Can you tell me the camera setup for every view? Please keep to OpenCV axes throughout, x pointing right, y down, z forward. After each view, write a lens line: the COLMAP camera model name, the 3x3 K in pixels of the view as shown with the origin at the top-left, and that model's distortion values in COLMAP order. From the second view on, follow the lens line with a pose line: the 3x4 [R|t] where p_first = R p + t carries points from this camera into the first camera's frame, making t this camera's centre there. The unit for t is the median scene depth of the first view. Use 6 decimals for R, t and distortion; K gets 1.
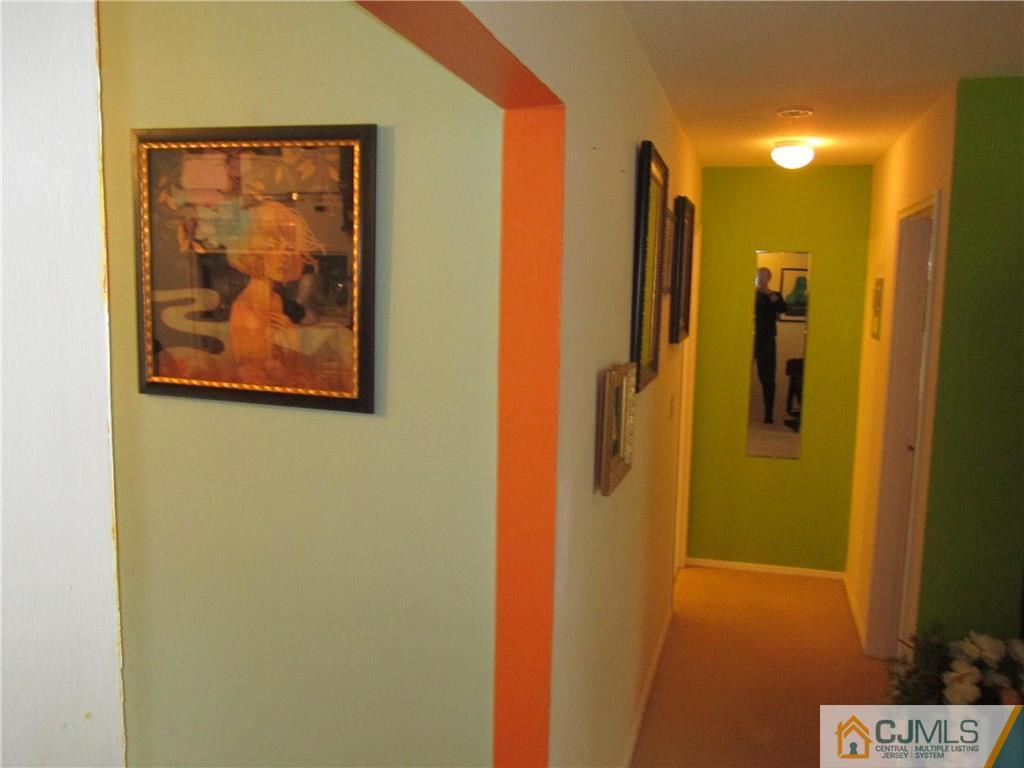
lens RADIAL K [[842.7, 0, 512.0], [0, 842.7, 384.0], [0, 0, 1]] dist [-0.042720, 0.001785]
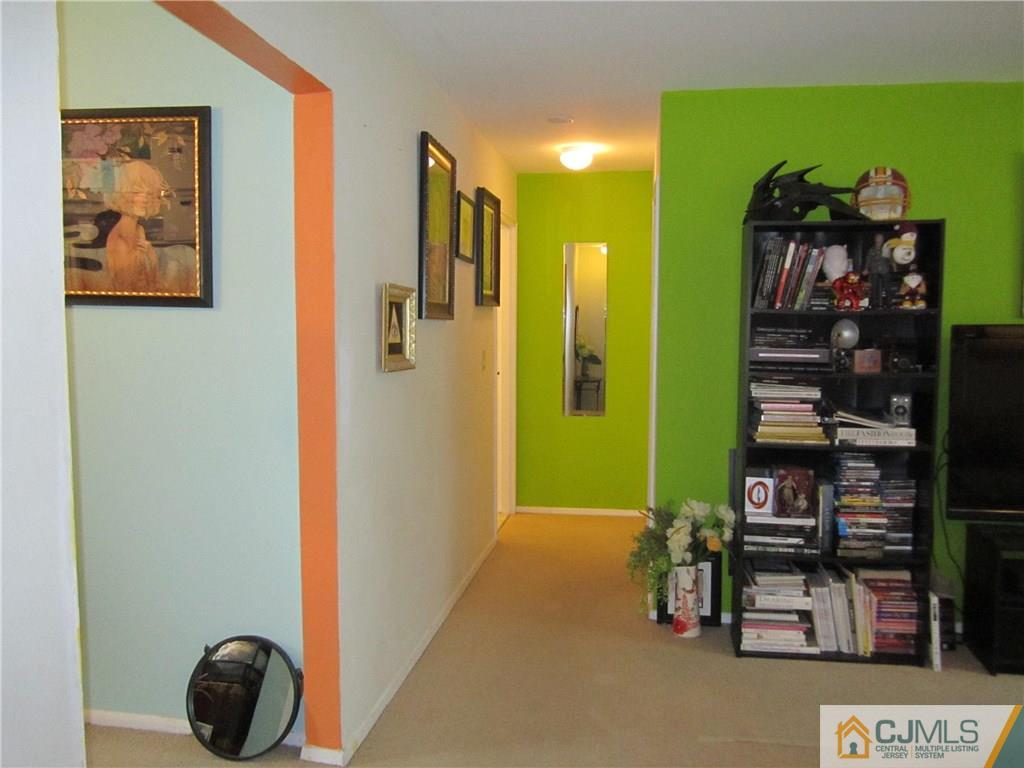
lens RADIAL K [[842.7, 0, 512.0], [0, 842.7, 384.0], [0, 0, 1]] dist [-0.042720, 0.001785]
pose [[0.991403, -0.025029, 0.128428, 0.150458], [0.030455, 0.998717, -0.040457, 0.231859], [-0.127250, 0.044020, 0.990893, -0.452663]]
